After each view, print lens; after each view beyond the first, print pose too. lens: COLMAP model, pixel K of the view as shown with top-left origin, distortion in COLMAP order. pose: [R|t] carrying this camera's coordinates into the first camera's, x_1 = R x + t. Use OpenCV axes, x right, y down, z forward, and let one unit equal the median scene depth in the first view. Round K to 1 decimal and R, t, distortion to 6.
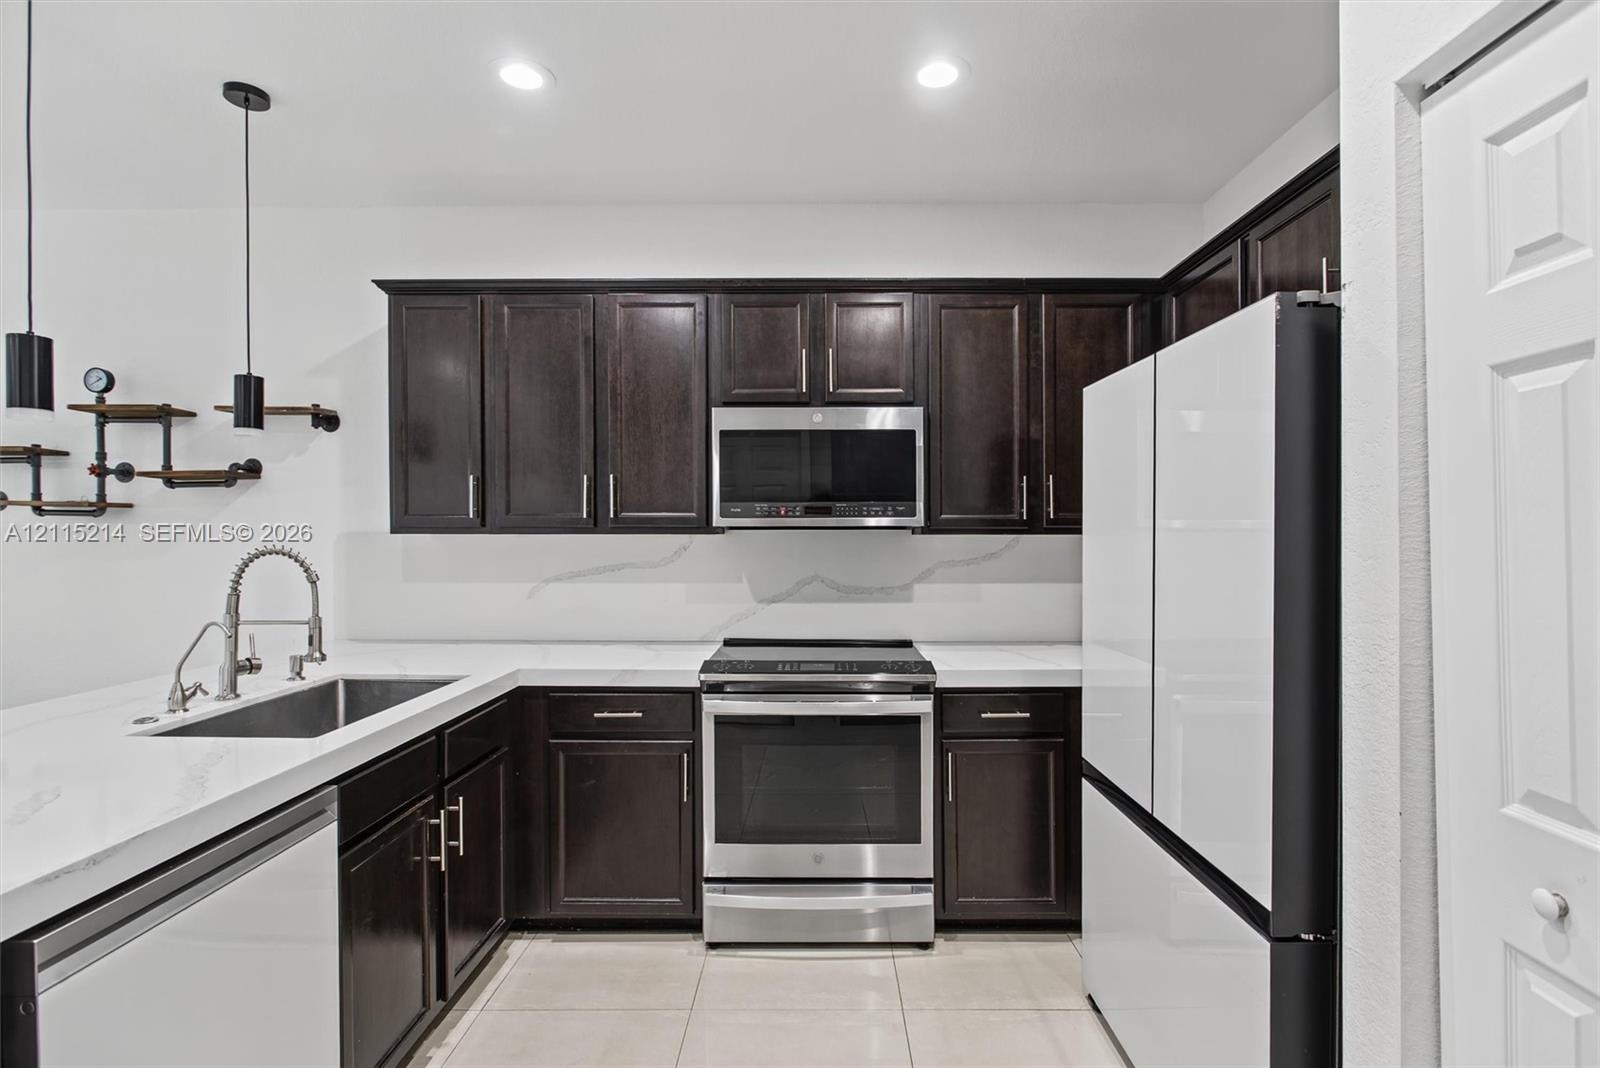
lens RADIAL K [[772.6, 0, 815.6], [0, 772.6, 538.1], [0, 0, 1]] dist [-0.010725, 0.002642]
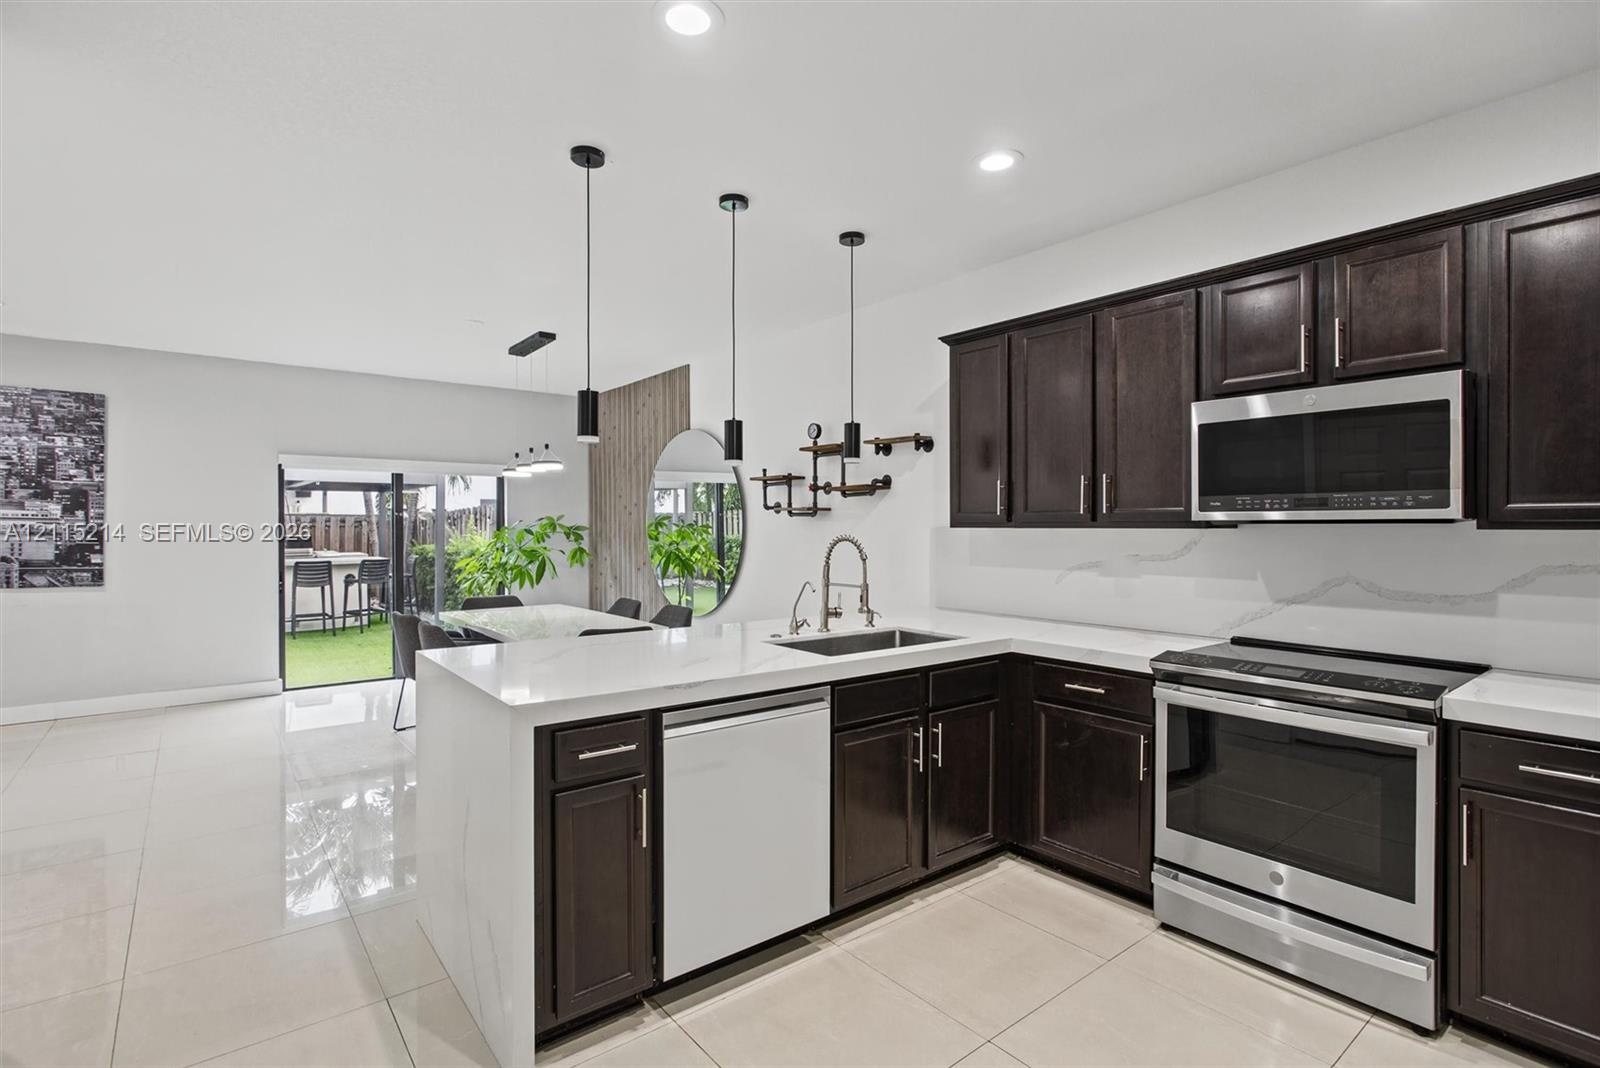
lens RADIAL K [[772.6, 0, 796.9], [0, 772.6, 534.1], [0, 0, 1]] dist [-0.010725, 0.002642]
pose [[0.623505, 0.007892, -0.781780, 0.334581], [-0.006189, 0.999968, 0.005158, 0.000327], [0.781795, 0.001622, 0.623533, -0.027972]]
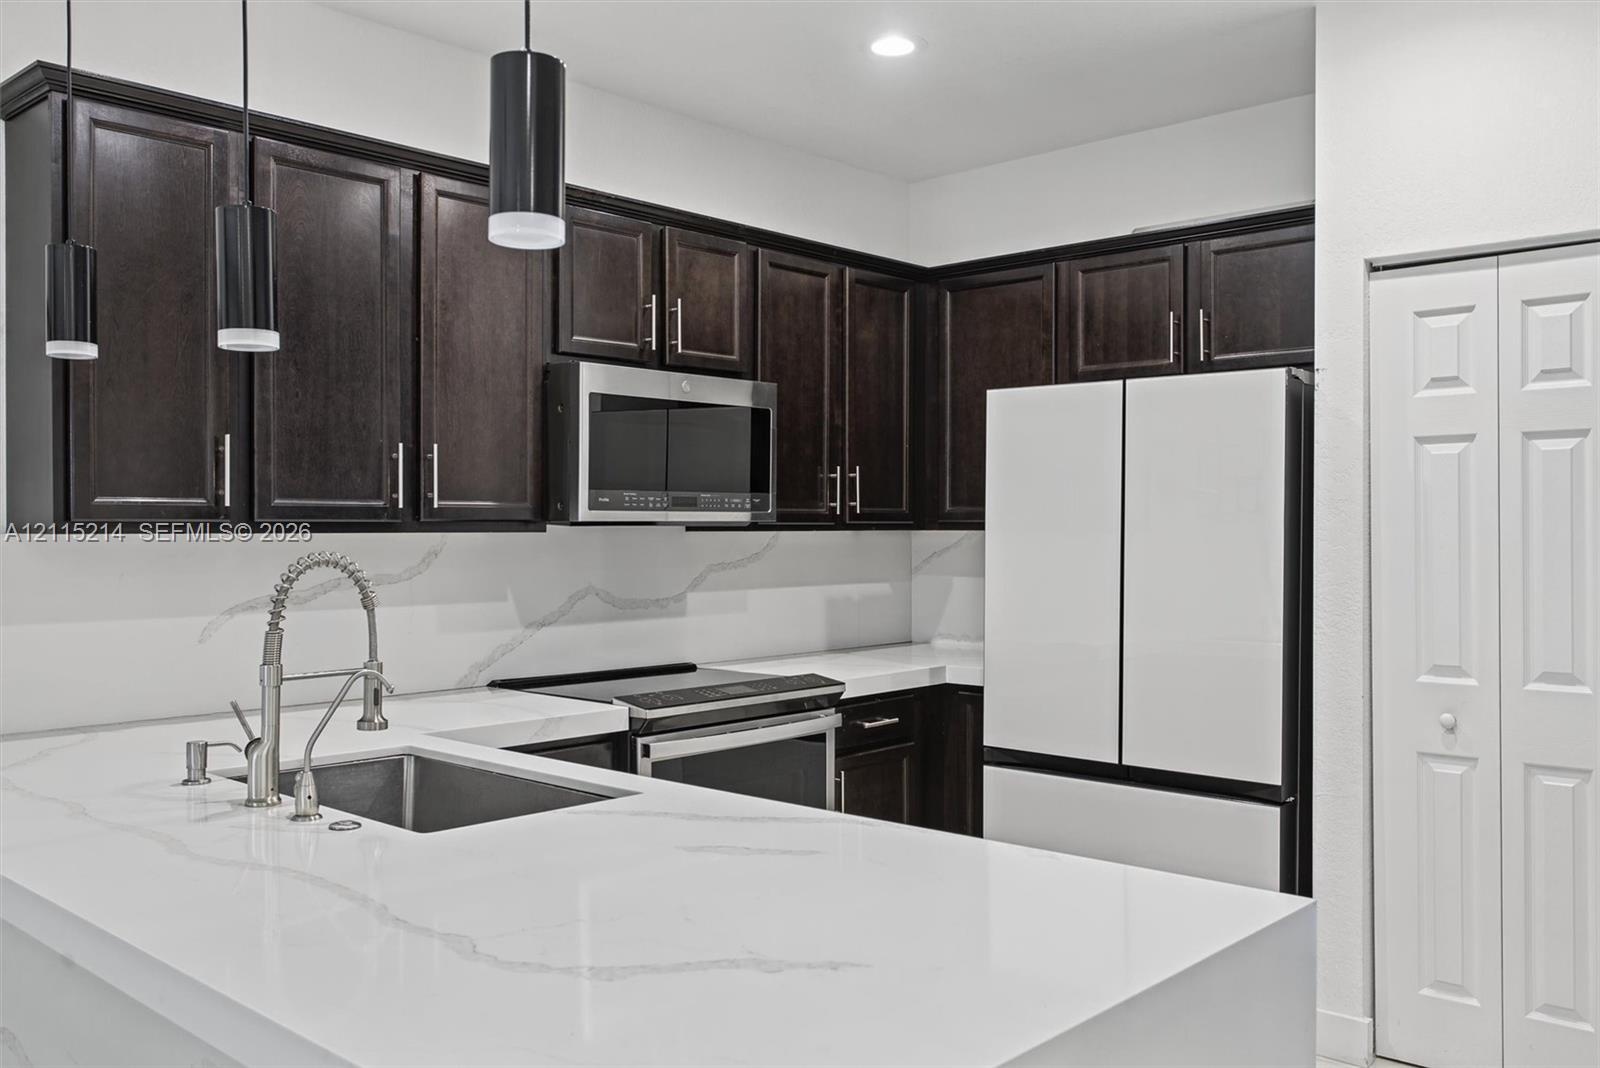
lens RADIAL K [[1338.8, 0, 806.6], [0, 1338.8, 541.2], [0, 0, 1]] dist [0.001988, 0.003512]
pose [[0.670975, -0.009074, 0.741424, -0.949826], [0.006970, 0.999958, 0.005931, -0.002281], [-0.741447, 0.001188, 0.671010, -0.024744]]
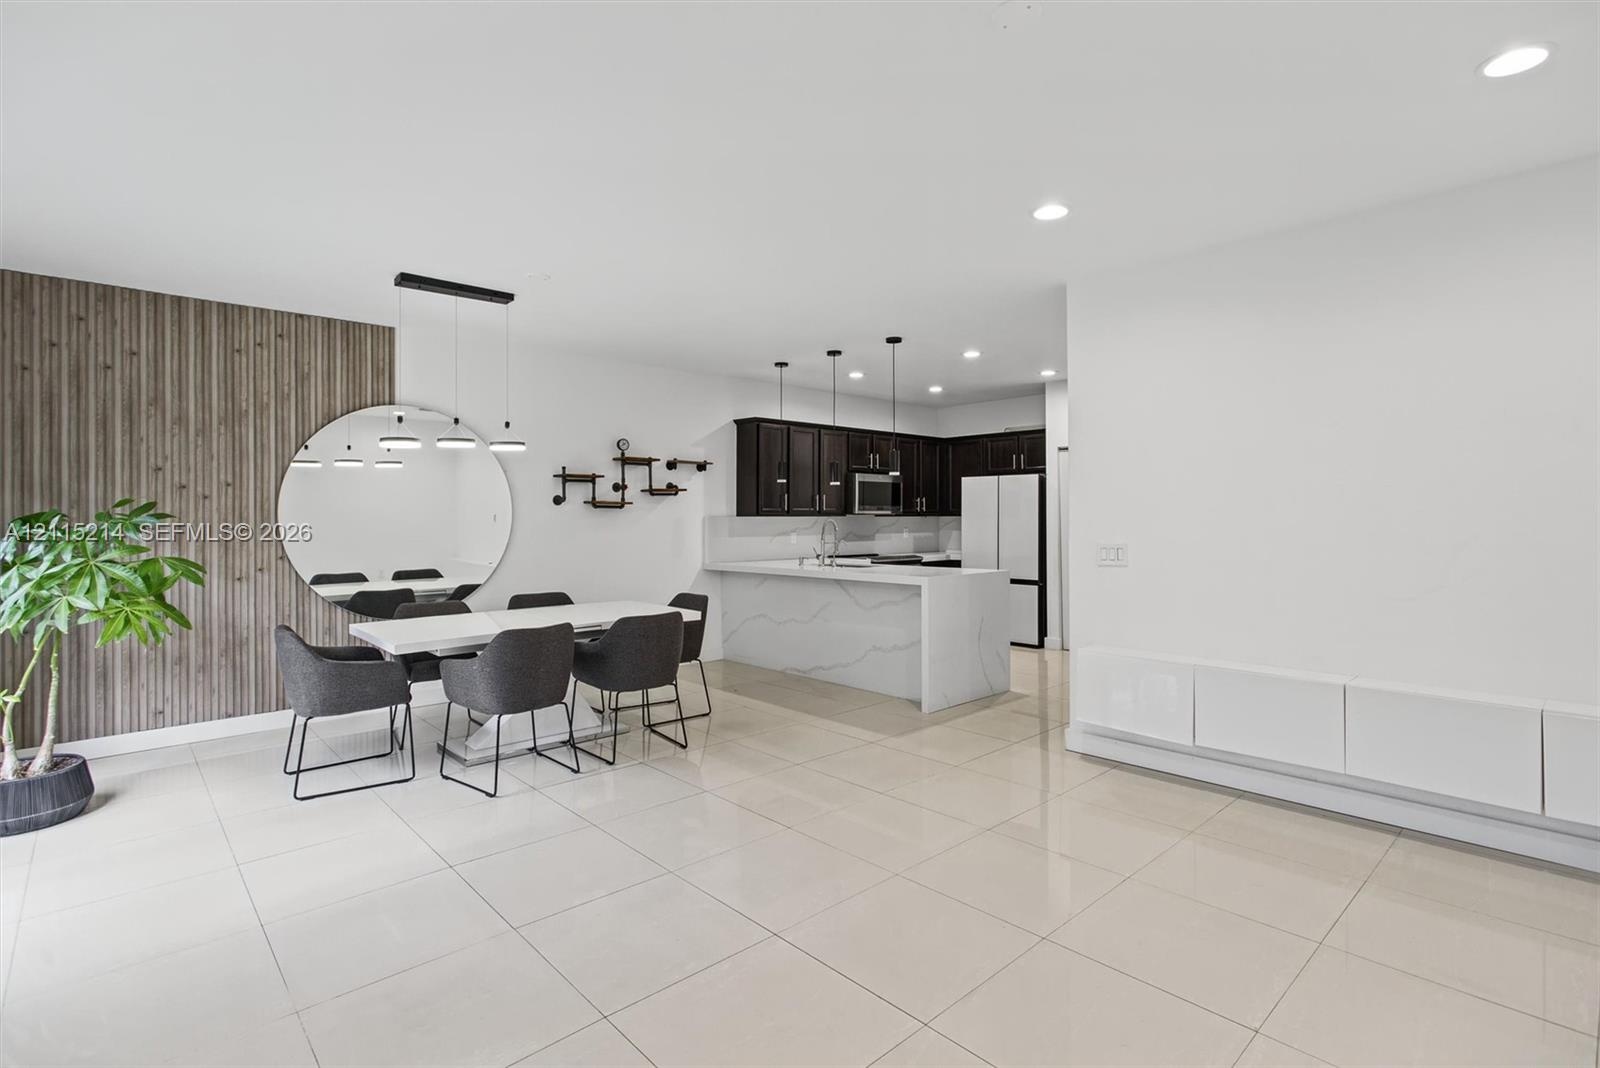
lens RADIAL K [[772.6, 0, 785.6], [0, 772.6, 525.8], [0, 0, 1]] dist [-0.010725, 0.002642]
pose [[0.744376, -0.009914, 0.667687, -2.307520], [0.012113, 0.999926, 0.001343, 0.023842], [-0.667651, 0.007088, 0.744441, -1.009948]]
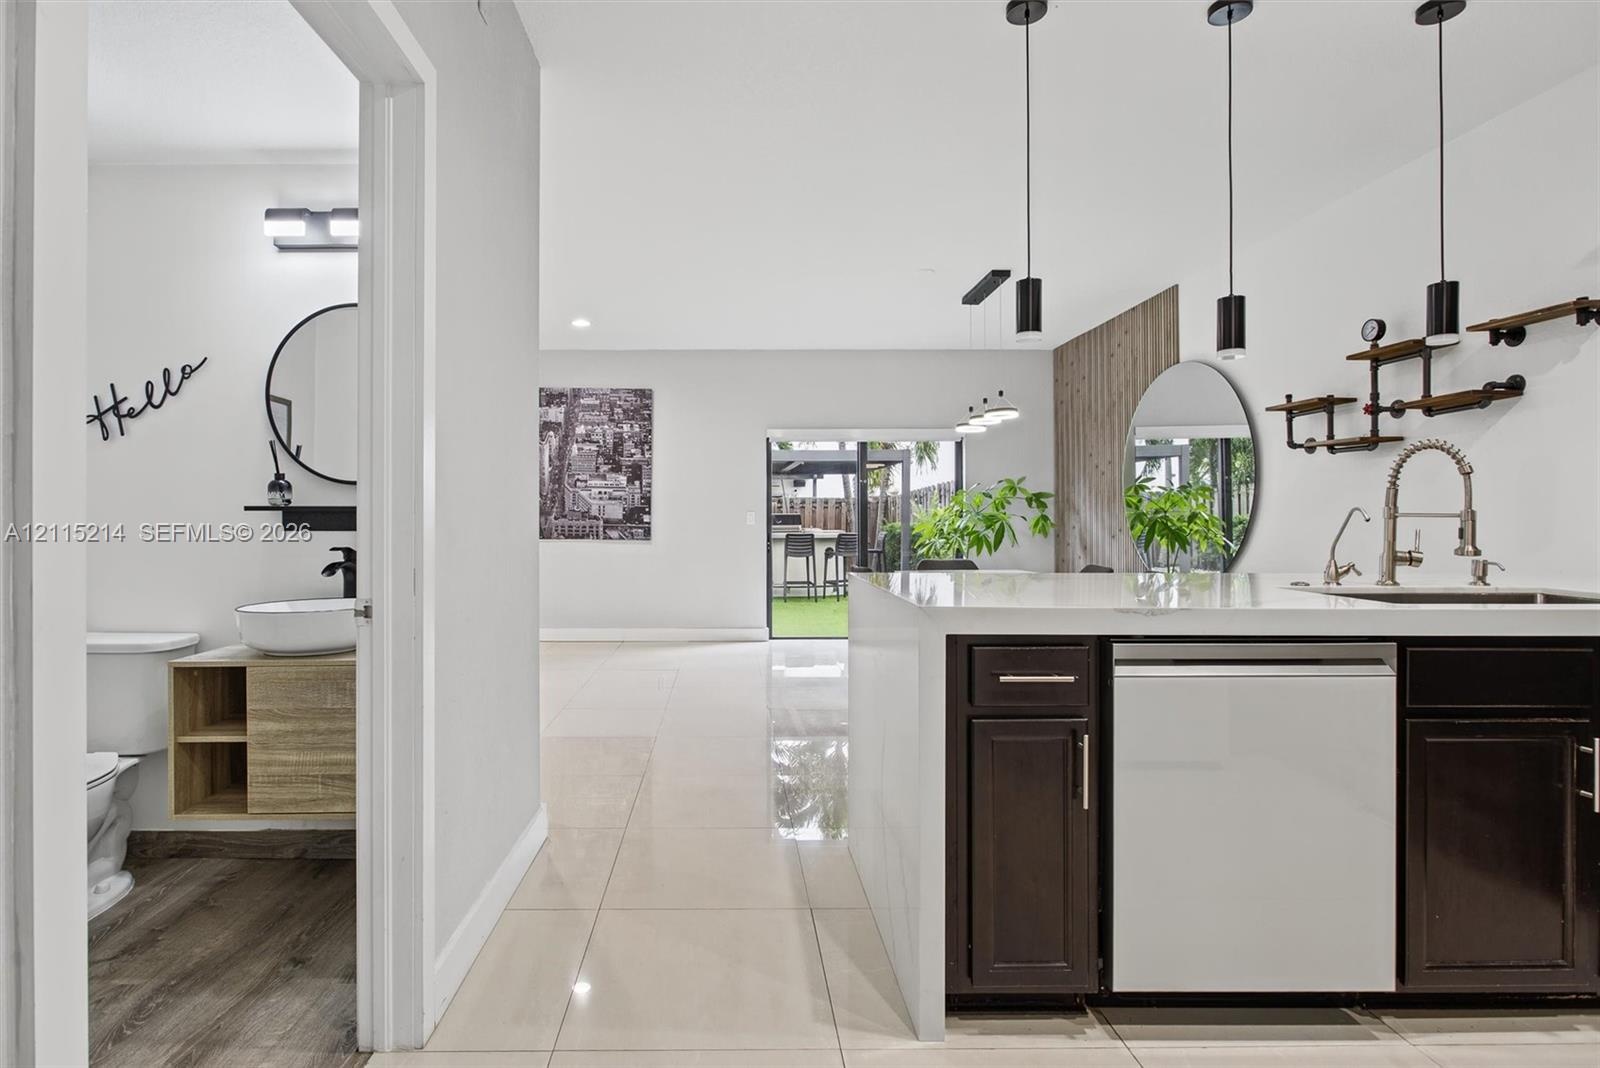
lens RADIAL K [[792.5, 0, 720.1], [0, 792.5, 518.9], [0, 0, 1]] dist [-0.012813, 0.003969]
pose [[-0.003189, -0.000880, -0.999995, 0.261601], [-0.005911, 0.999982, -0.000861, 0.092069], [0.999977, 0.005908, -0.003194, 0.046739]]
